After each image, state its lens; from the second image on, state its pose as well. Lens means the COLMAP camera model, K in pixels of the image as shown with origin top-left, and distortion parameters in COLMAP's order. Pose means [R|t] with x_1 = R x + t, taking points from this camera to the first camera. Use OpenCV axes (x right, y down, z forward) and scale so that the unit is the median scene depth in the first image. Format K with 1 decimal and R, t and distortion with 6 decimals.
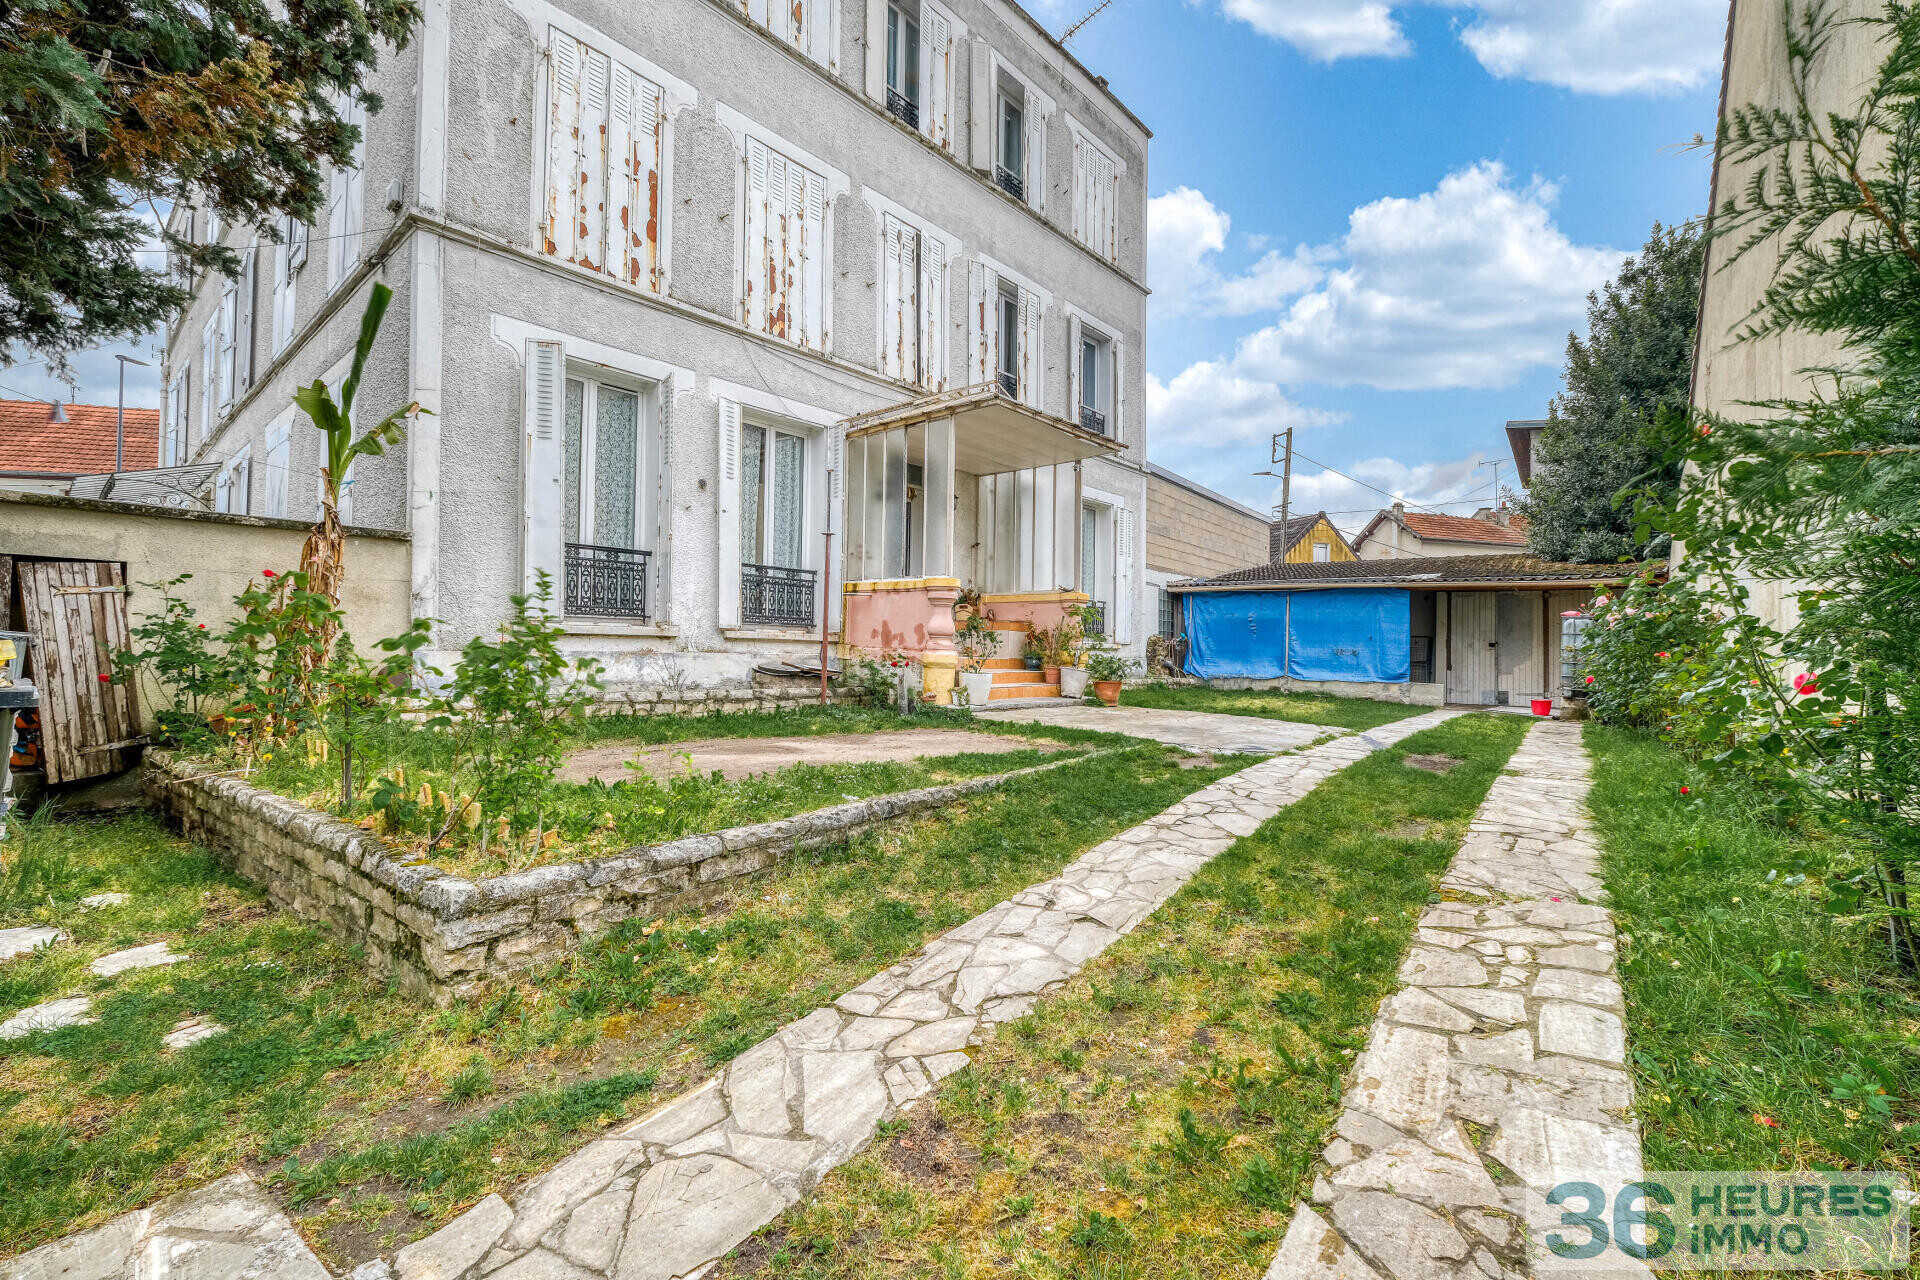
lens RADIAL K [[853.5, 0, 960.0], [0, 853.5, 640.0], [0, 0, 1]] dist [-0.004868, 0.000096]
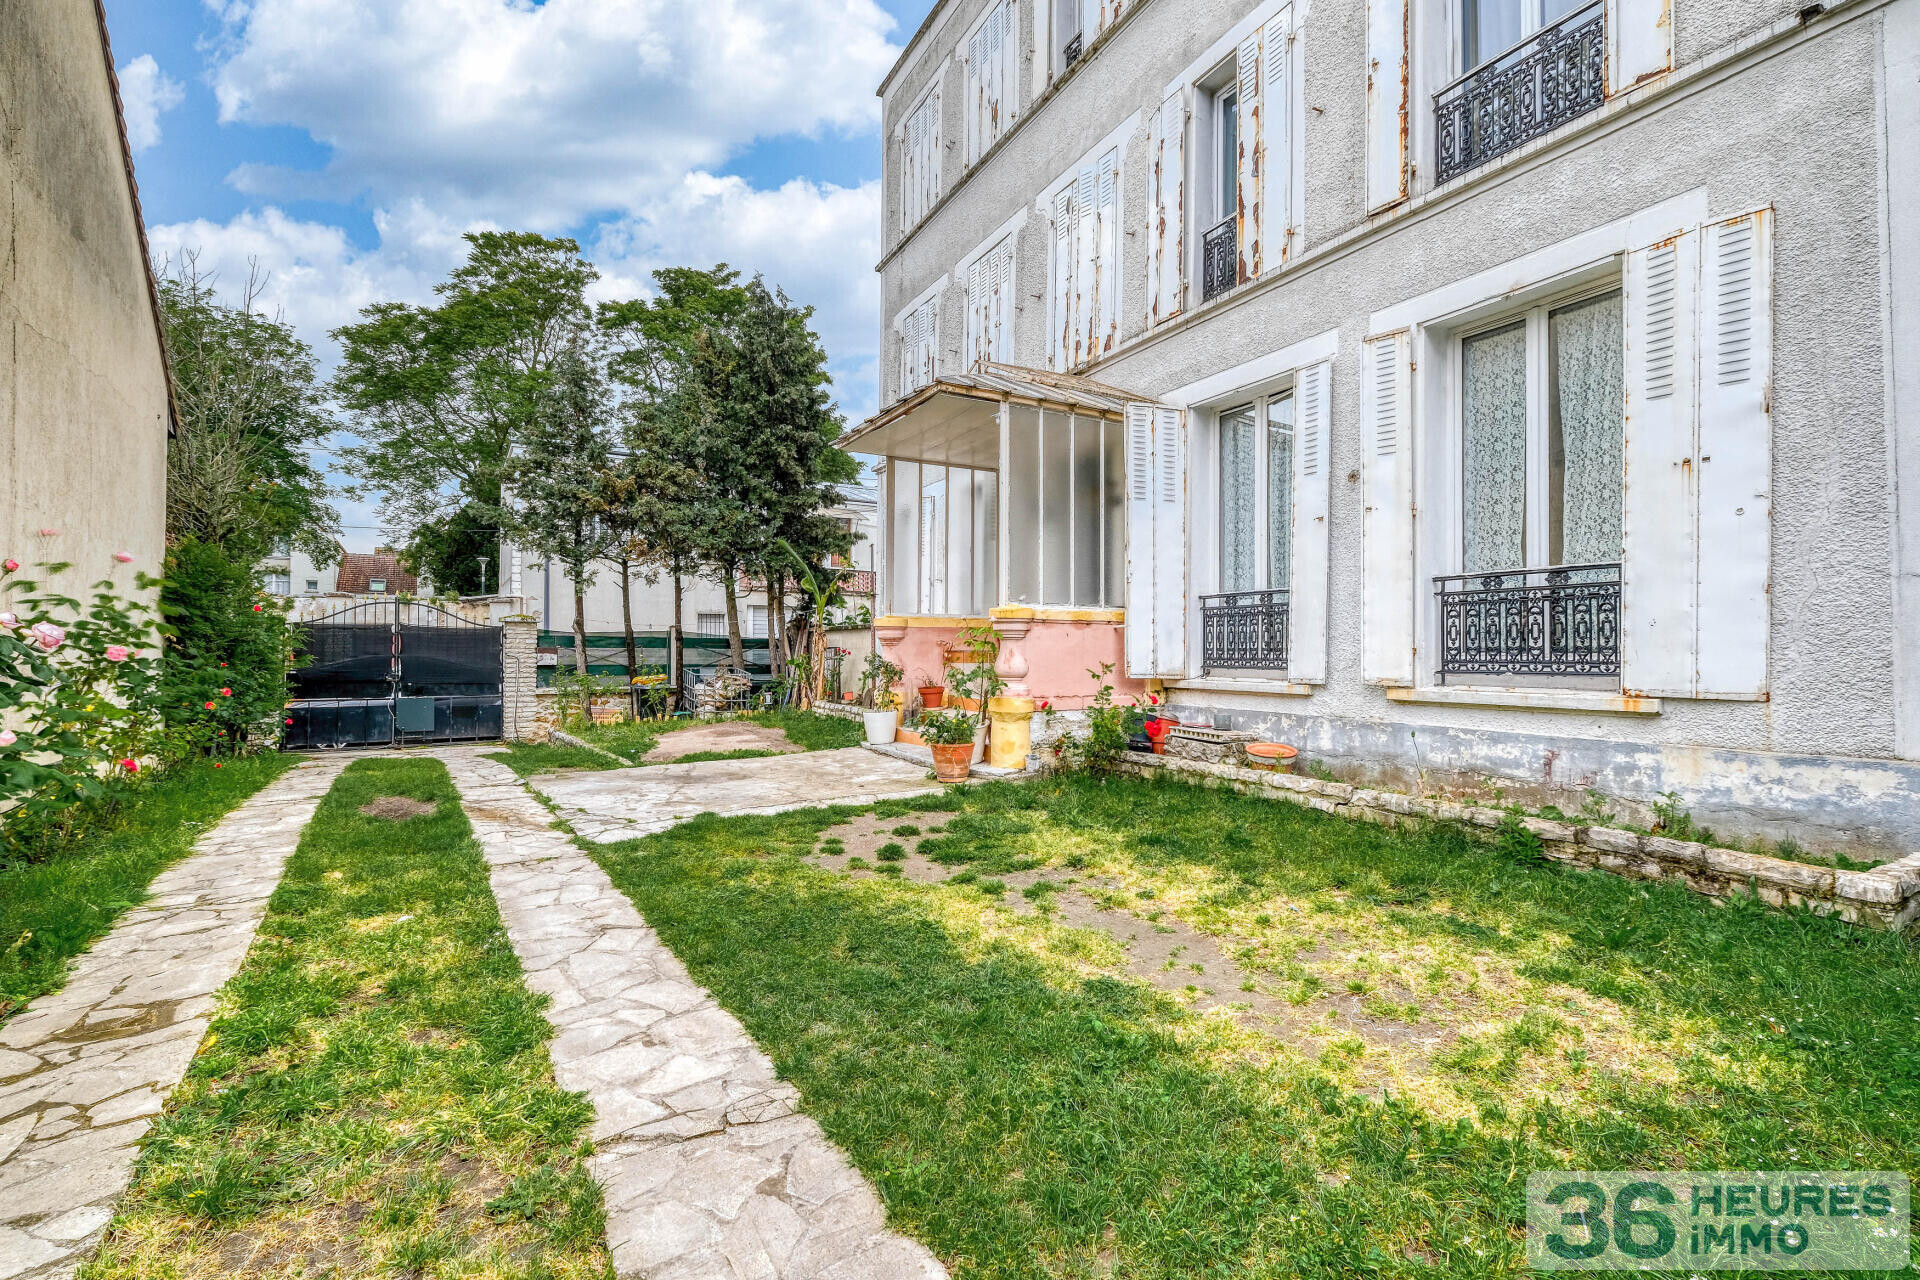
lens RADIAL K [[845.9, 0, 939.2], [0, 845.9, 644.0], [0, 0, 1]] dist [-0.002566, -0.000741]
pose [[-0.369403, -0.030092, -0.928782, 0.696632], [0.000406, 0.999470, -0.032544, -0.005413], [0.929269, -0.012399, -0.369195, 1.101072]]
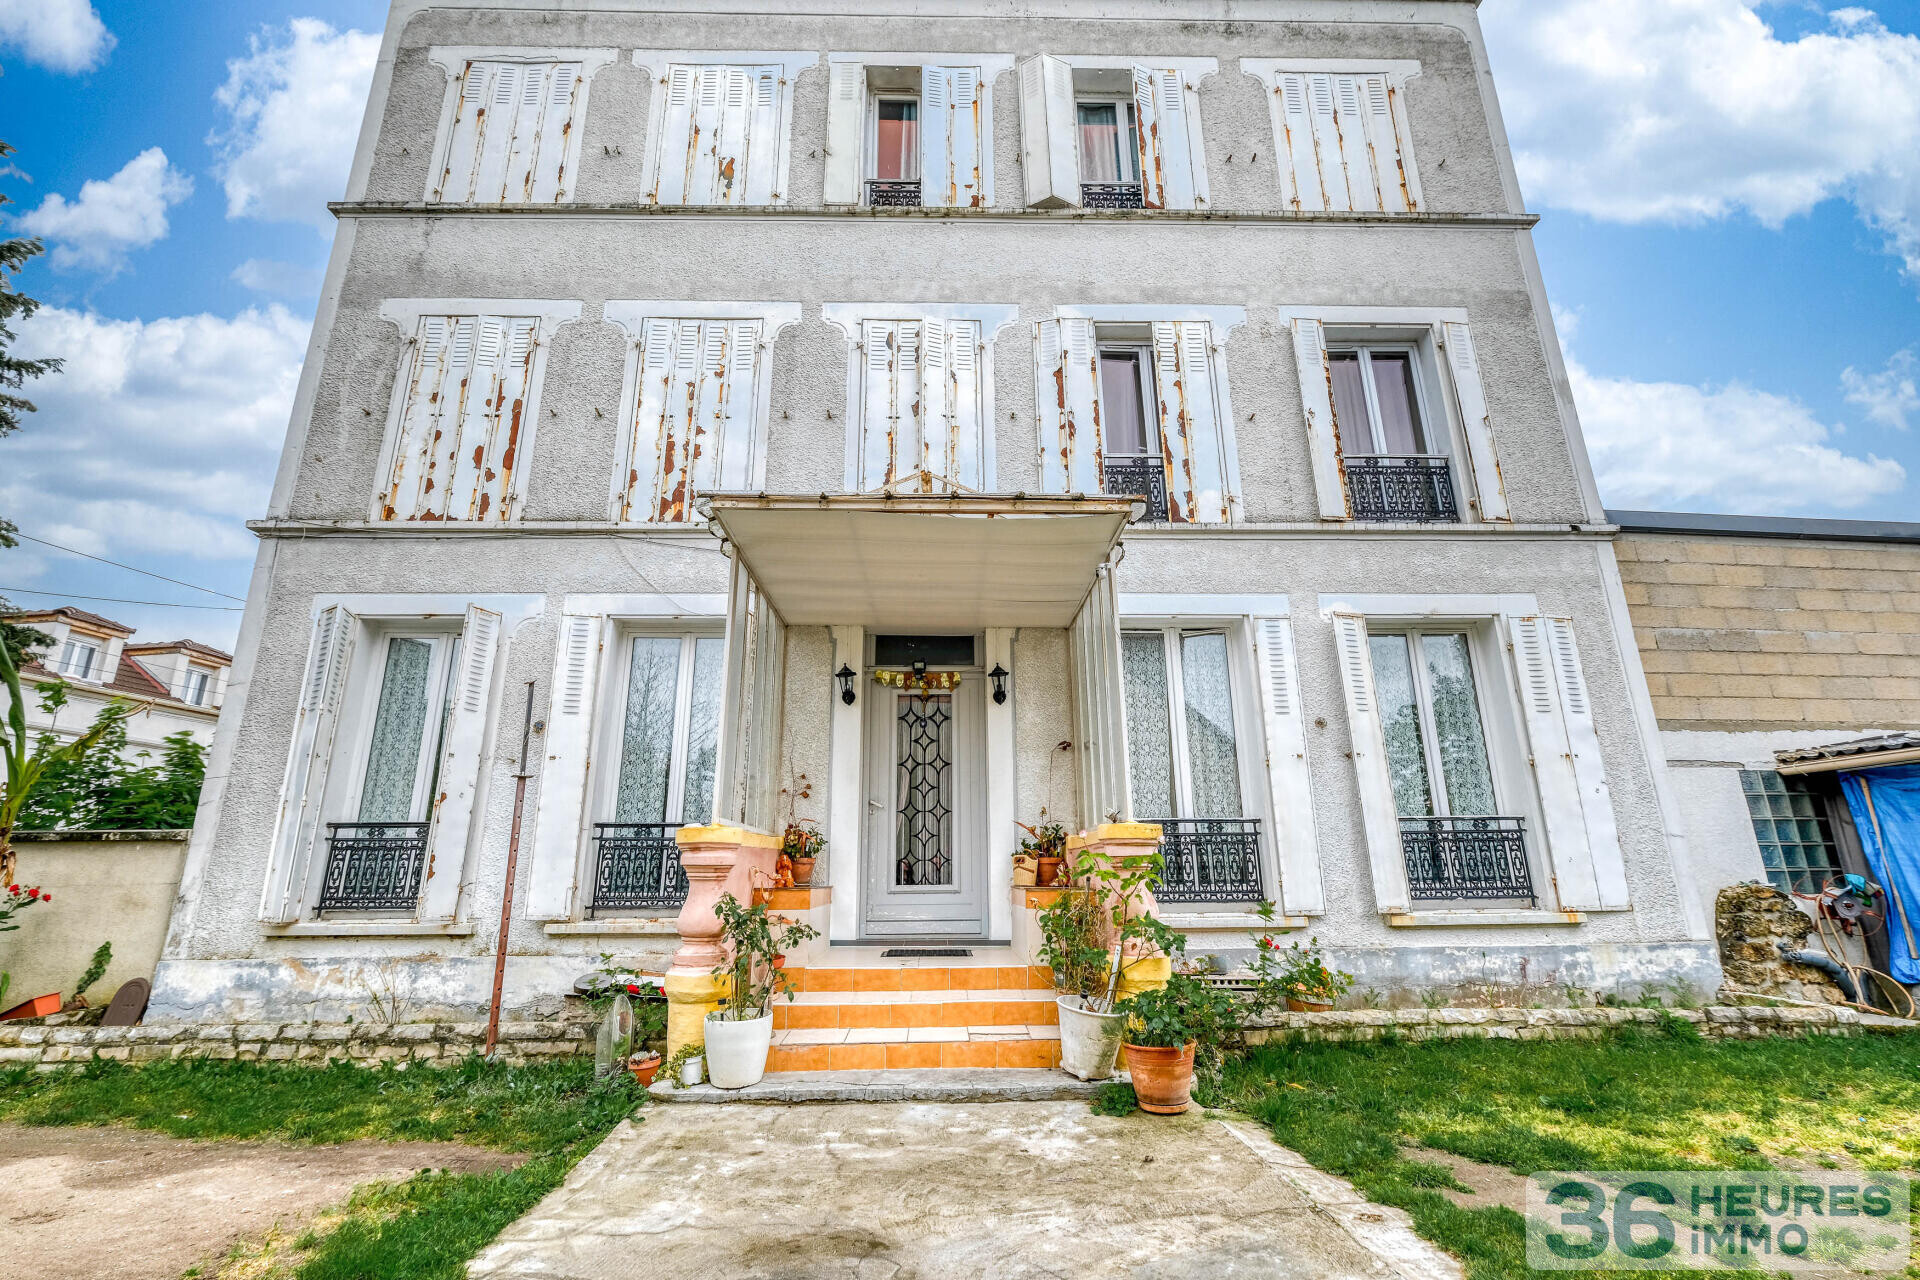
lens RADIAL K [[853.5, 0, 960.0], [0, 853.5, 640.0], [0, 0, 1]] dist [-0.004868, 0.000096]
pose [[0.673253, -0.224040, -0.704653, 0.392780], [0.031372, 0.960788, -0.275502, -0.023791], [0.738746, 0.163377, 0.653882, 0.566396]]
